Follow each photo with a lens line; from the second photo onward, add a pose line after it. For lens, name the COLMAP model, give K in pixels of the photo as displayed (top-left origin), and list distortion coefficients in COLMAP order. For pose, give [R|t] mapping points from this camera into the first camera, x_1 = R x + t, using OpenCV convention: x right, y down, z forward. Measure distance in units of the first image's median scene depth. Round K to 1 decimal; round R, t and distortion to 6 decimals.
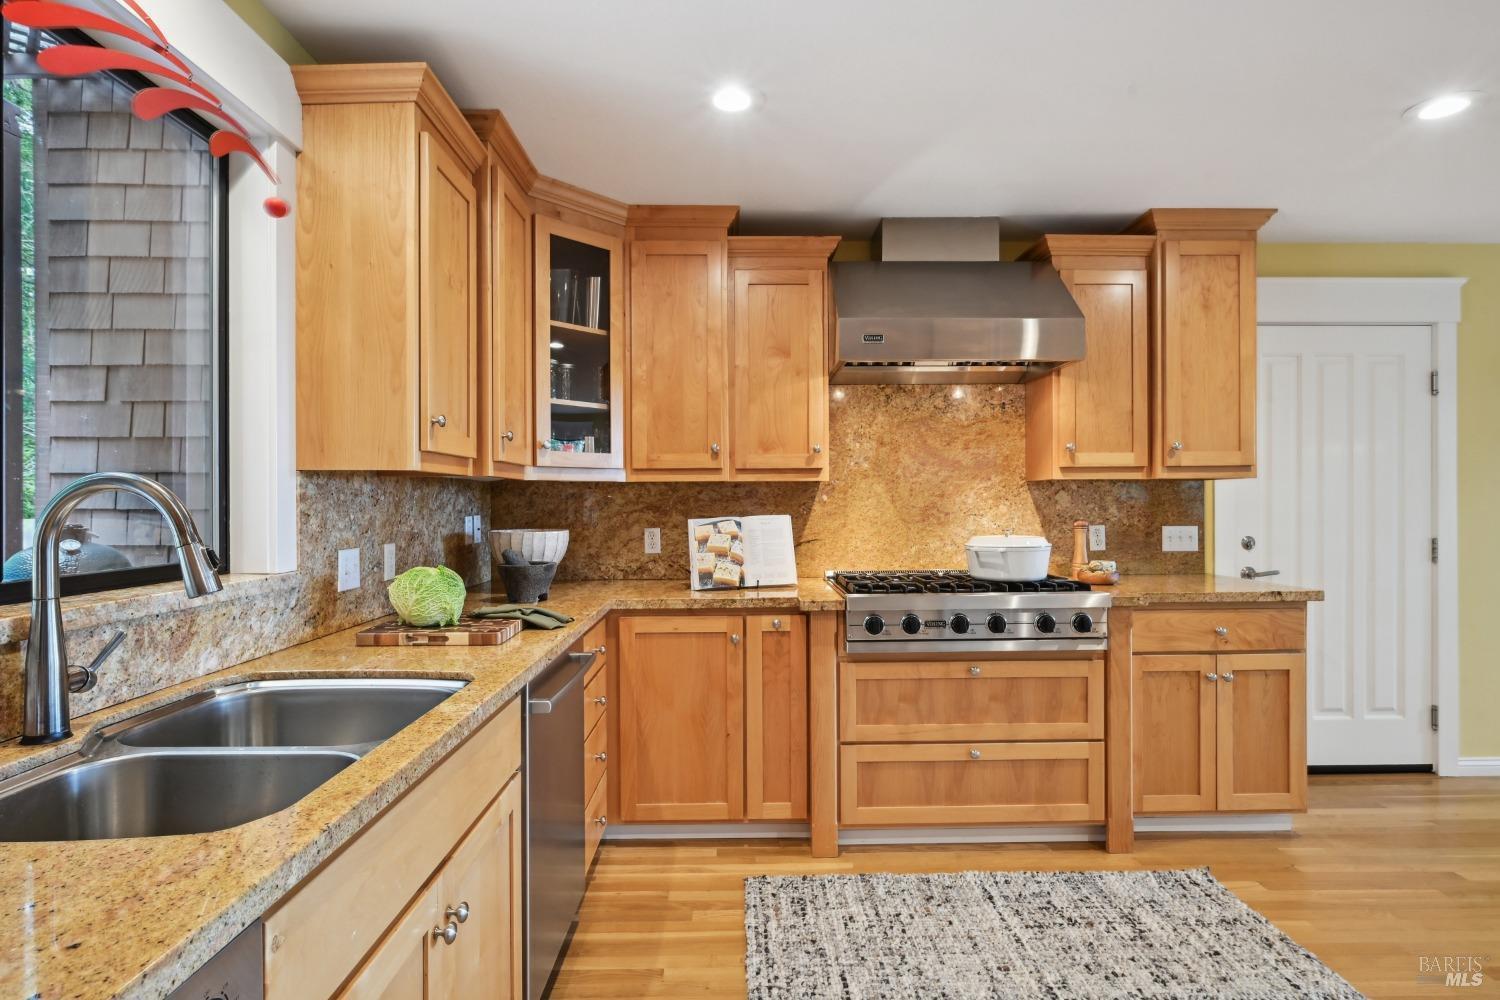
lens RADIAL K [[755.9, 0, 749.0], [0, 755.9, 502.3], [0, 0, 1]] dist [-0.001391, 0.000145]
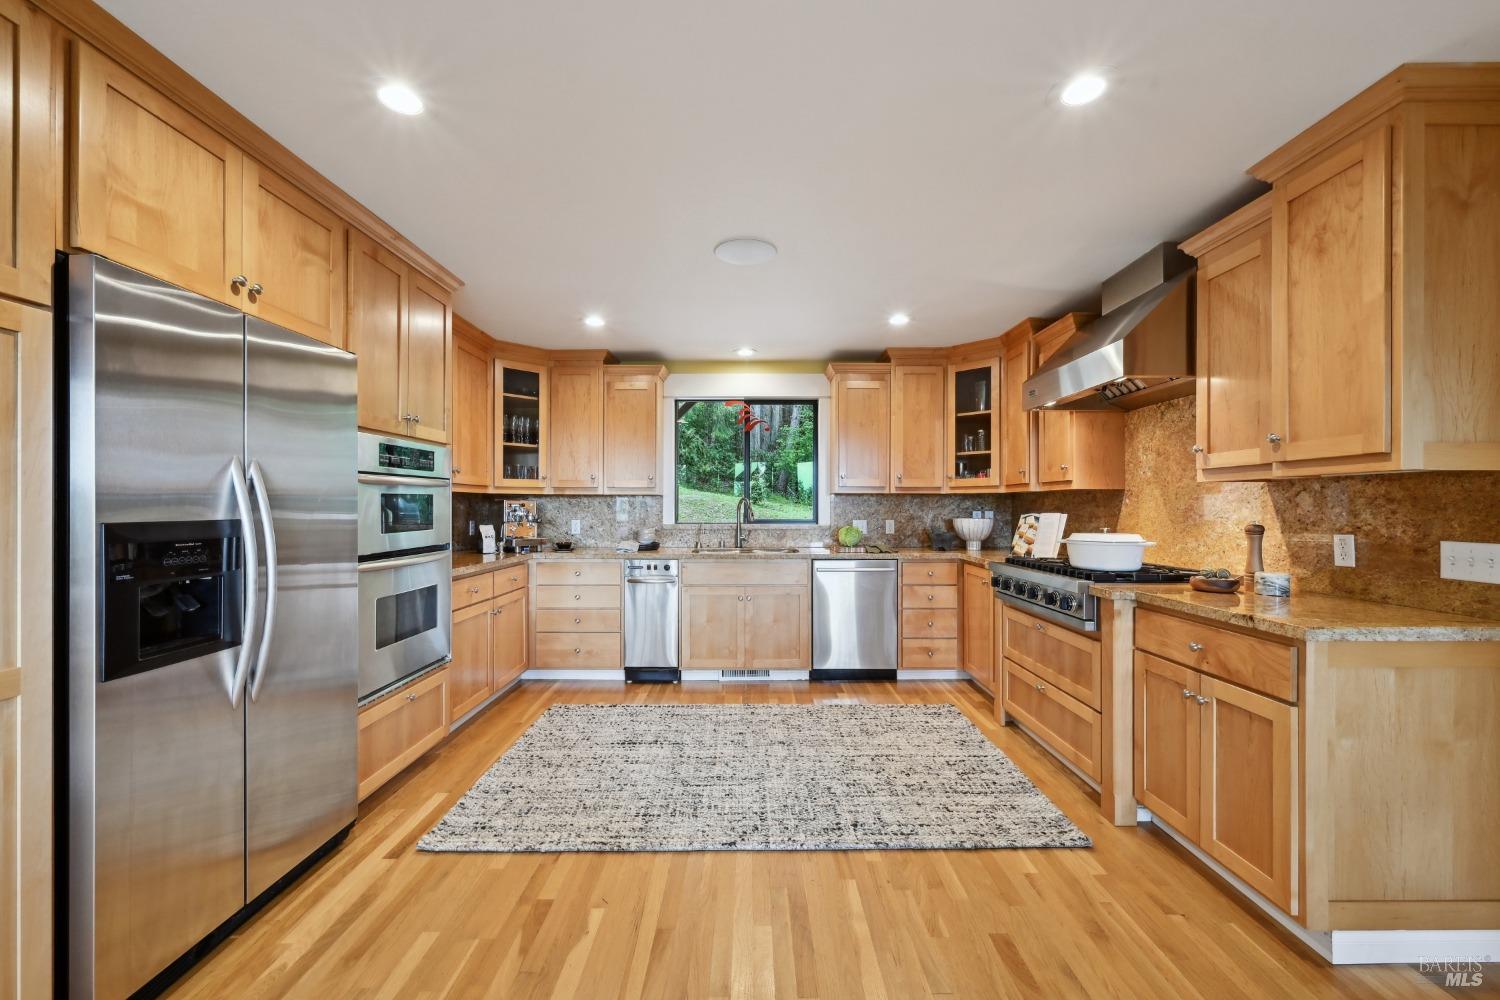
lens RADIAL K [[590.3, 0, 750.9], [0, 590.3, 502.0], [0, 0, 1]] dist [-0.002993, -0.000073]
pose [[-0.013417, -0.001309, -0.999909, 1.195177], [-0.001885, 0.999997, -0.001283, -0.002049], [0.999908, 0.001868, -0.013419, 0.421655]]
